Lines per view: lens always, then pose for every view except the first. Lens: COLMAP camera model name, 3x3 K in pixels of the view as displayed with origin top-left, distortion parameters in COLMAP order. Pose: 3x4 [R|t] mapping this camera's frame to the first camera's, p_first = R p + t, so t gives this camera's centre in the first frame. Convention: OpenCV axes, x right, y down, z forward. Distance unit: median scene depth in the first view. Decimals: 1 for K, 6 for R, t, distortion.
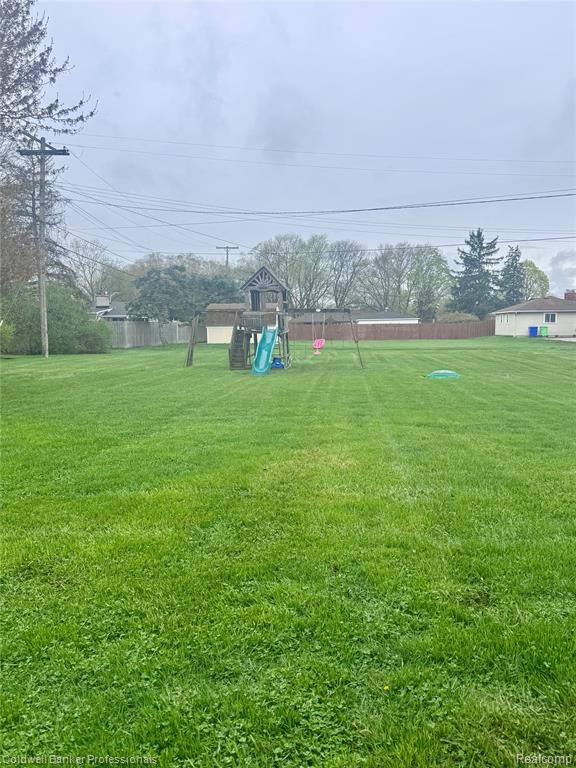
lens RADIAL K [[612.8, 0, 288.0], [0, 612.8, 384.0], [0, 0, 1]] dist [0.122818, -0.254468]
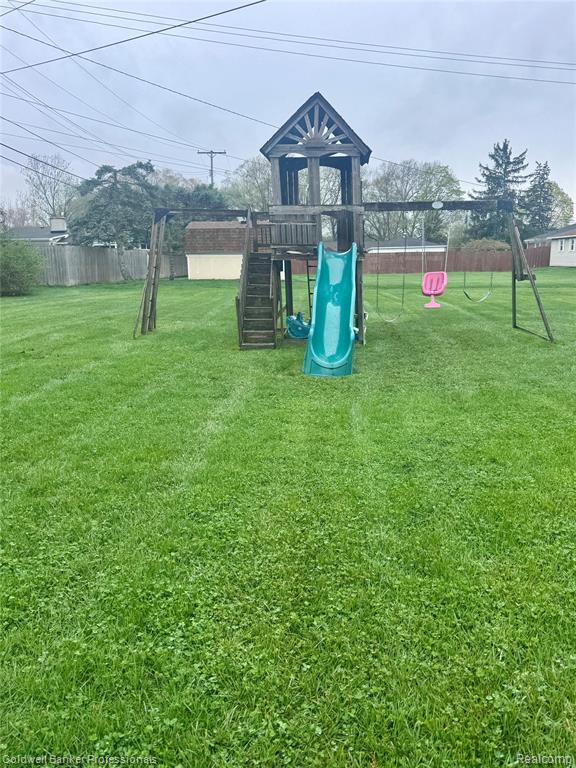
lens RADIAL K [[612.8, 0, 288.0], [0, 612.8, 384.0], [0, 0, 1]] dist [0.122818, -0.254468]
pose [[0.999674, -0.006778, 0.024634, -0.015107], [0.004103, 0.994243, 0.107073, -0.009164], [-0.025218, -0.106937, 0.993946, 0.121165]]
